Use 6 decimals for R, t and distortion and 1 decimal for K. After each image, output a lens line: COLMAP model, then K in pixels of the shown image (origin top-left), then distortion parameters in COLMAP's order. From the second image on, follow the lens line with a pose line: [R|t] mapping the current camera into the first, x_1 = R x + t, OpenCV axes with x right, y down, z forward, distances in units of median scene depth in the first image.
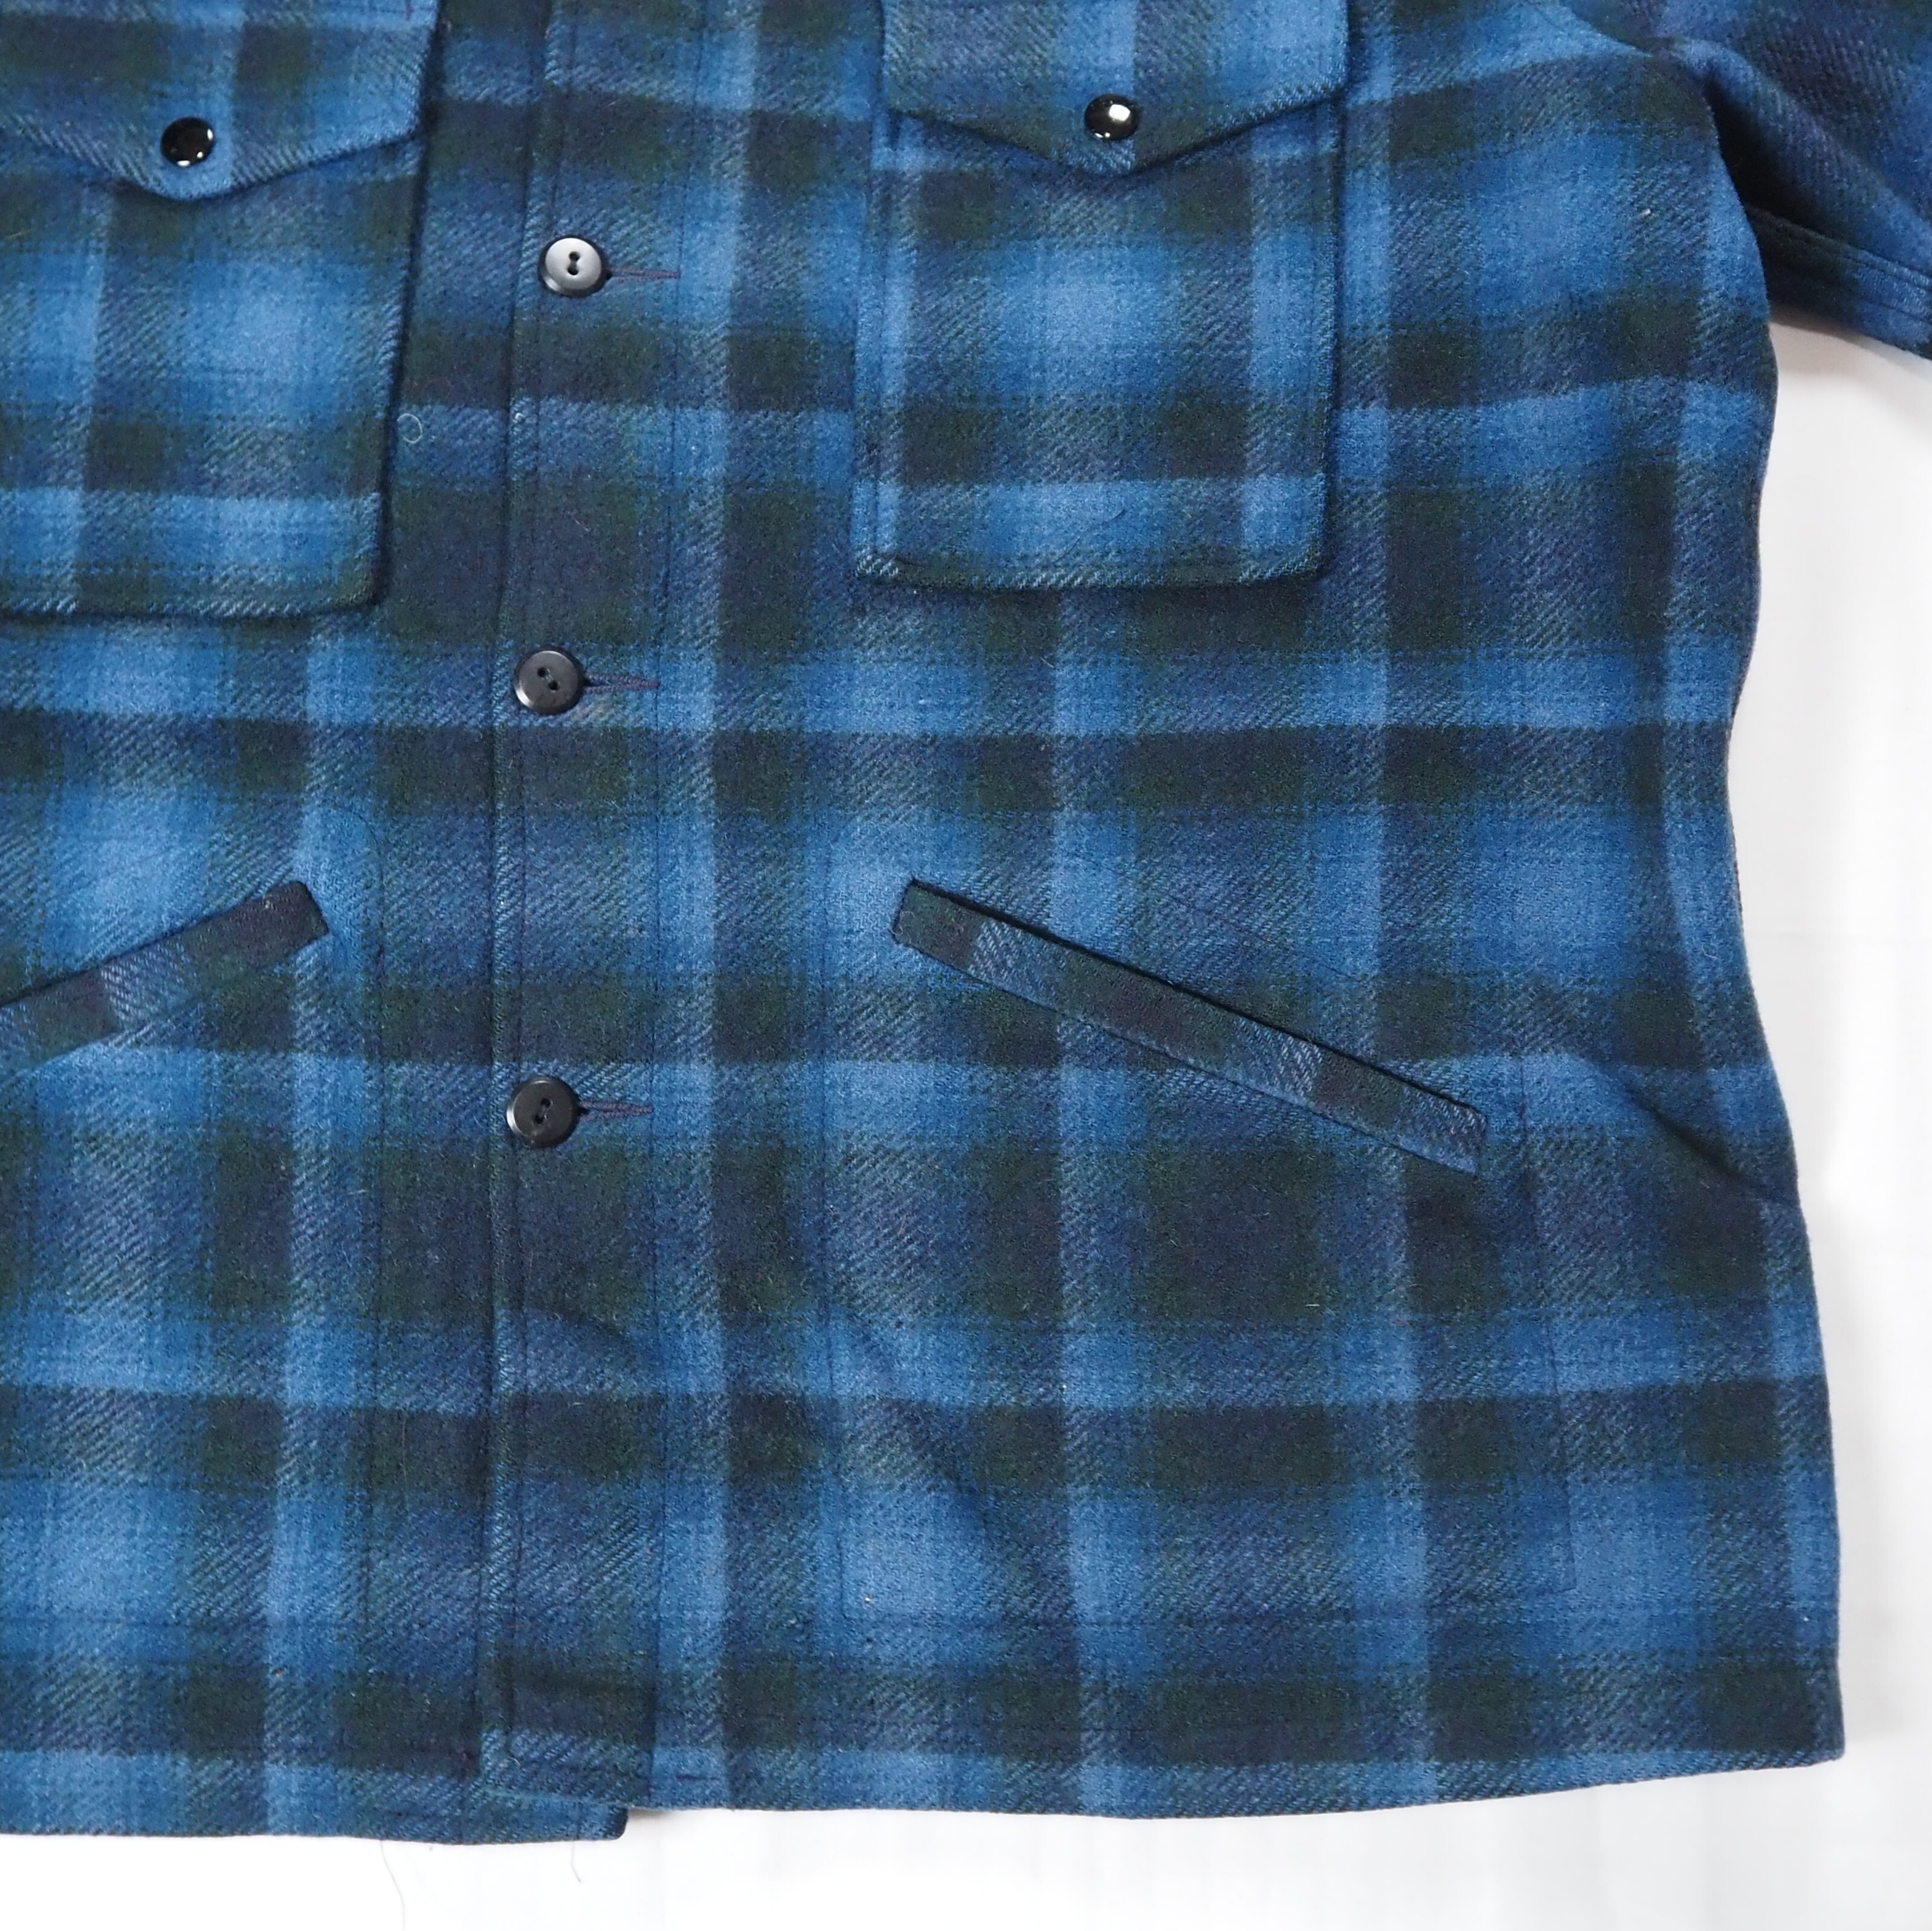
lens RADIAL K [[2218.2, 0, 1001.2], [0, 2218.2, 667.1], [0, 0, 1]] dist [-0.048250, 0.020050]
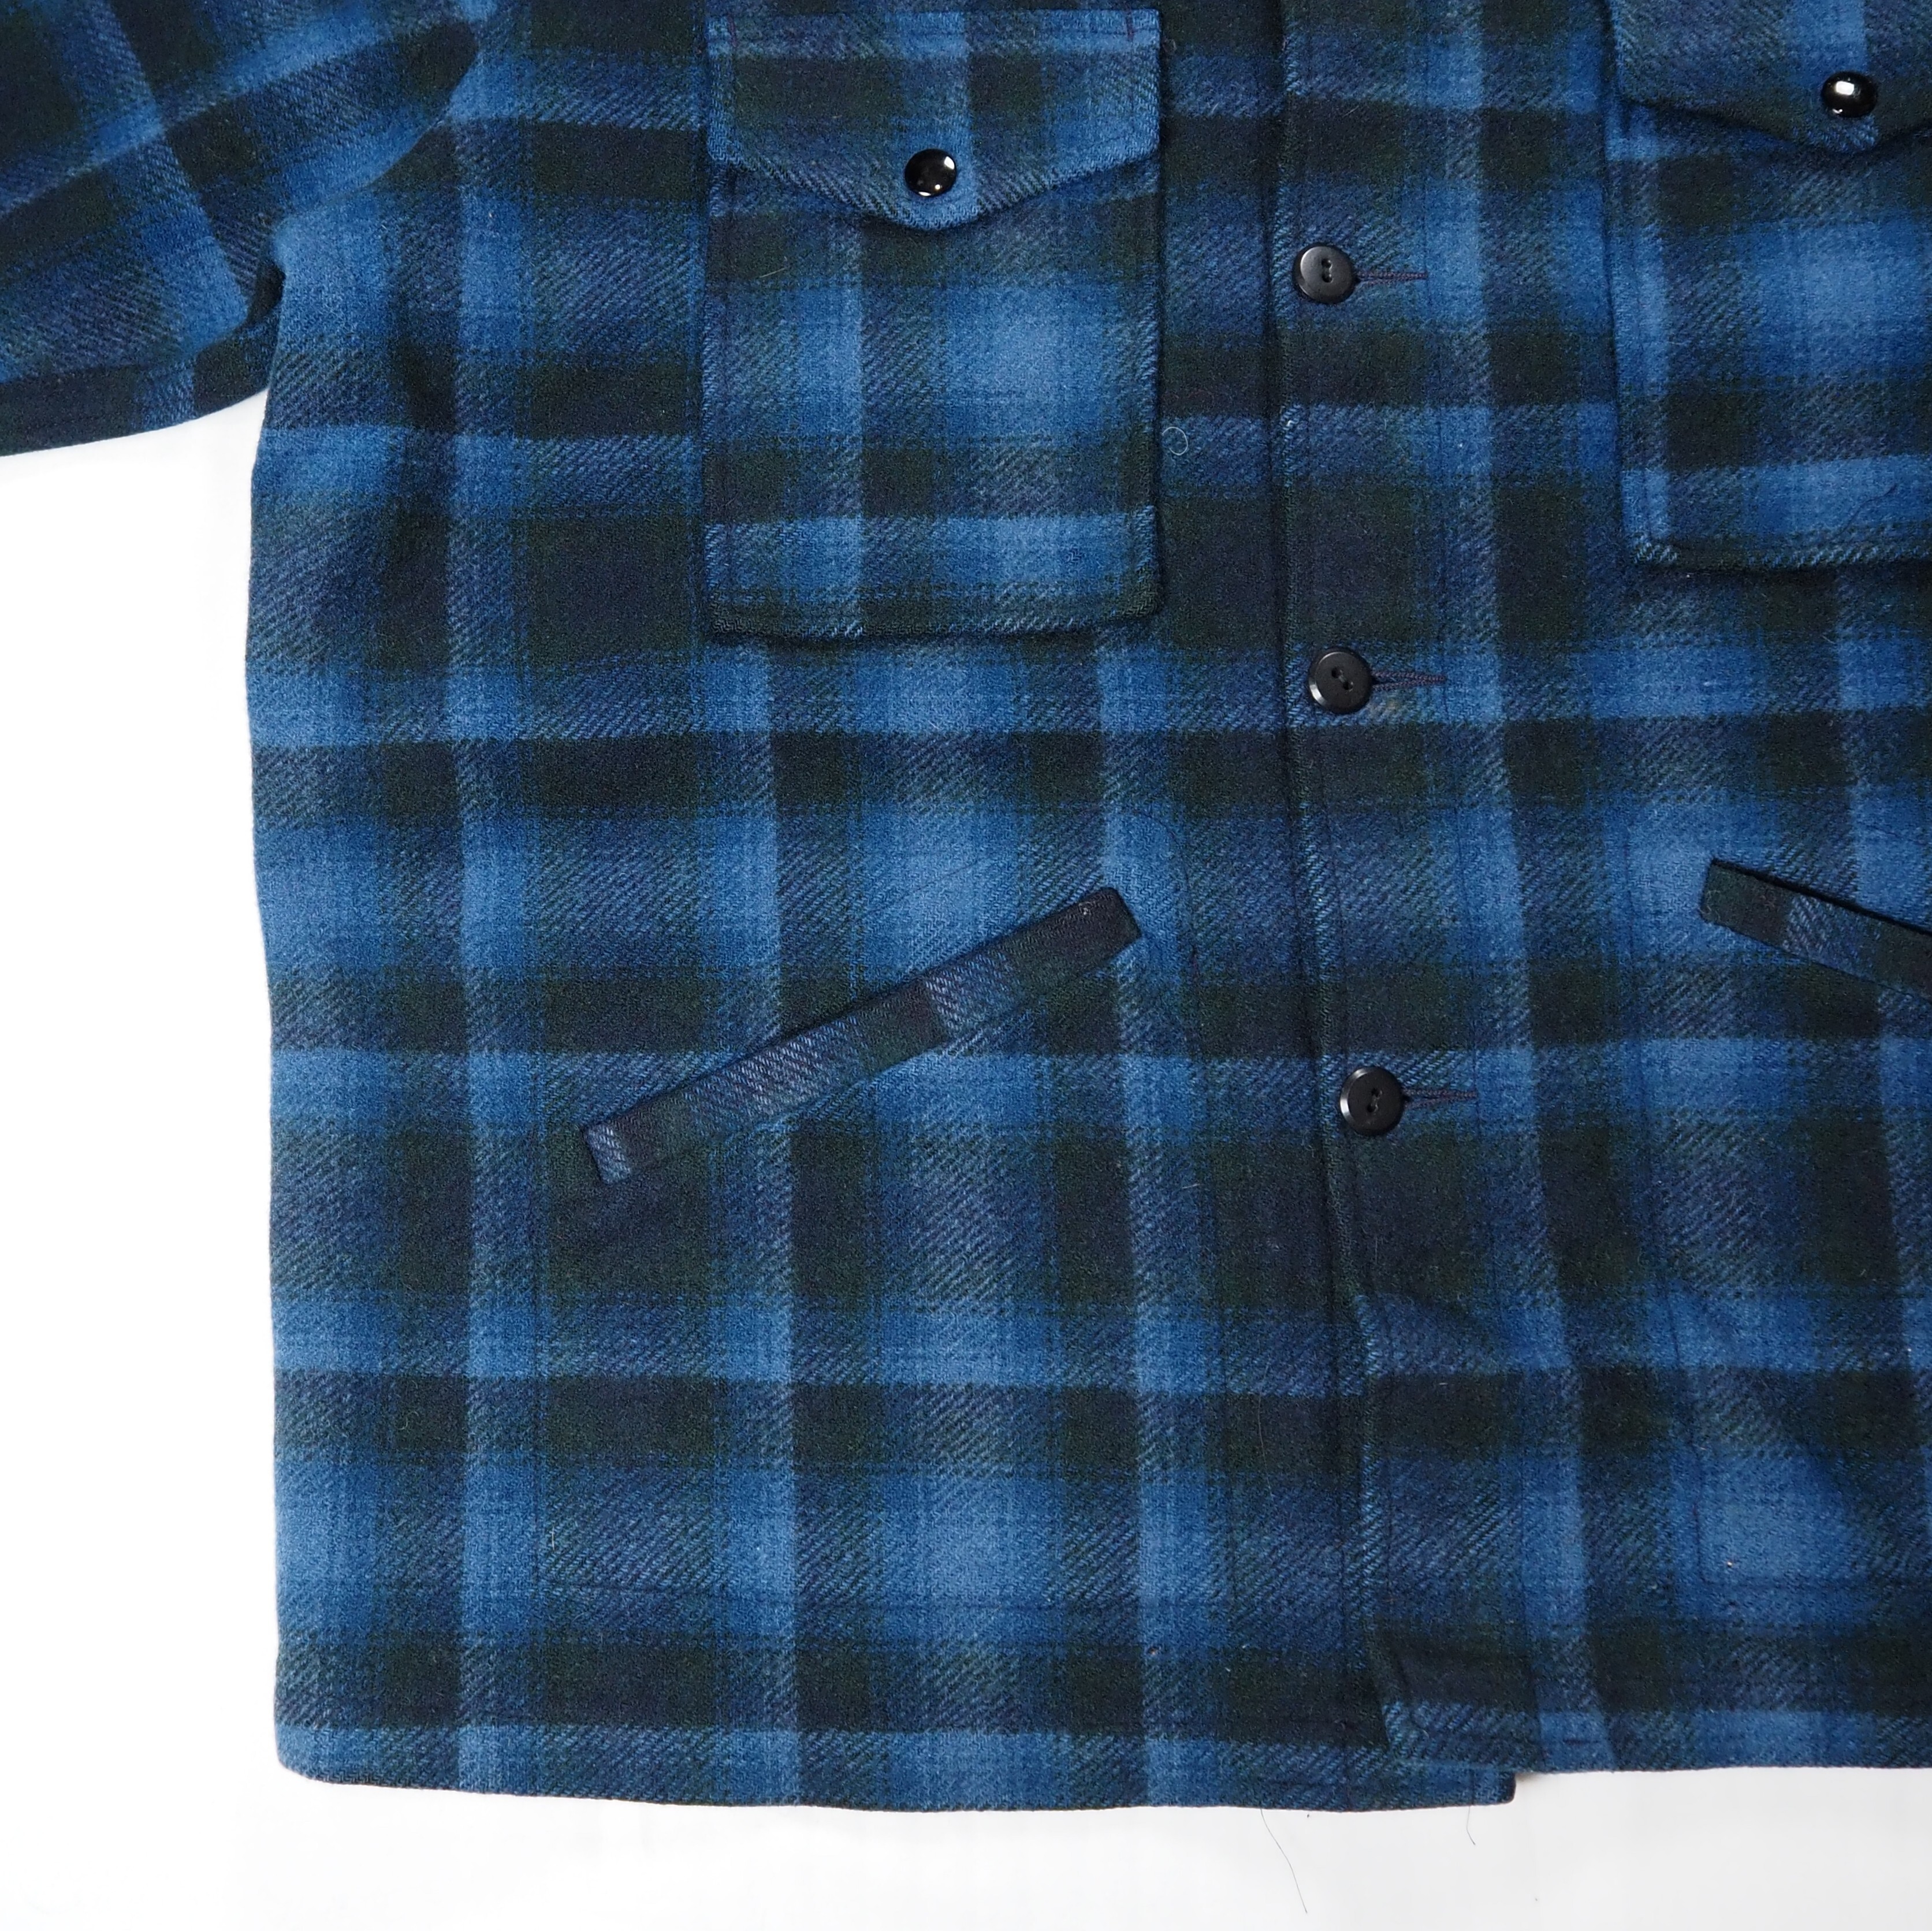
lens RADIAL K [[2218.2, 0, 1001.2], [0, 2218.2, 667.1], [0, 0, 1]] dist [-0.048250, 0.020050]
pose [[0.995885, -0.048483, -0.076561, -0.281605], [0.049659, 0.998675, 0.013532, -0.021807], [0.075804, -0.017278, 0.996973, -0.032390]]
